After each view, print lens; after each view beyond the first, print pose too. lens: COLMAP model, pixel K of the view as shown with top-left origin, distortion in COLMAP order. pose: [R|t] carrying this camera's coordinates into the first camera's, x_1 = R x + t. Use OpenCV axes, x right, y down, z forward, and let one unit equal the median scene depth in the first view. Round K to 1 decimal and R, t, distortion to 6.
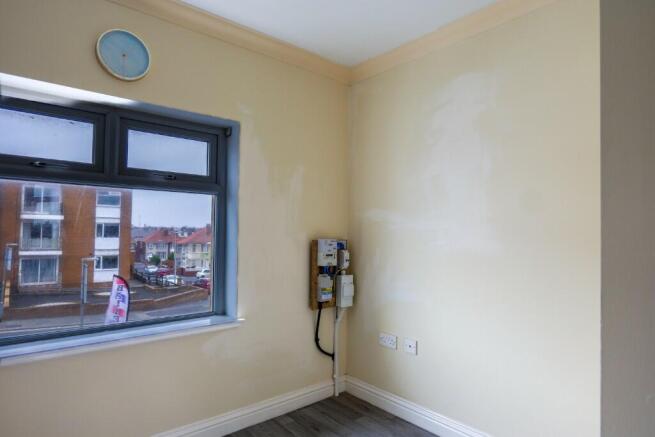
lens RADIAL K [[387.0, 0, 330.3], [0, 387.0, 220.2], [0, 0, 1]] dist [-0.026726, 0.013364]
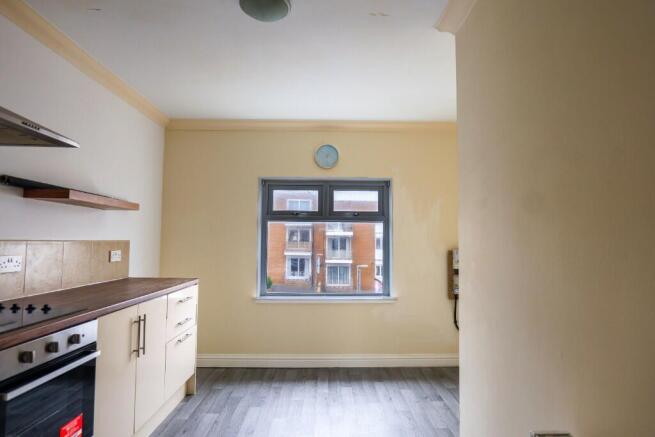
lens RADIAL K [[387.0, 0, 324.7], [0, 387.0, 219.9], [0, 0, 1]] dist [-0.026726, 0.013364]
pose [[0.768675, -0.043891, -0.638132, 0.515589], [0.022427, 0.998879, -0.041689, -0.012567], [0.639247, 0.017734, 0.768797, -0.391003]]
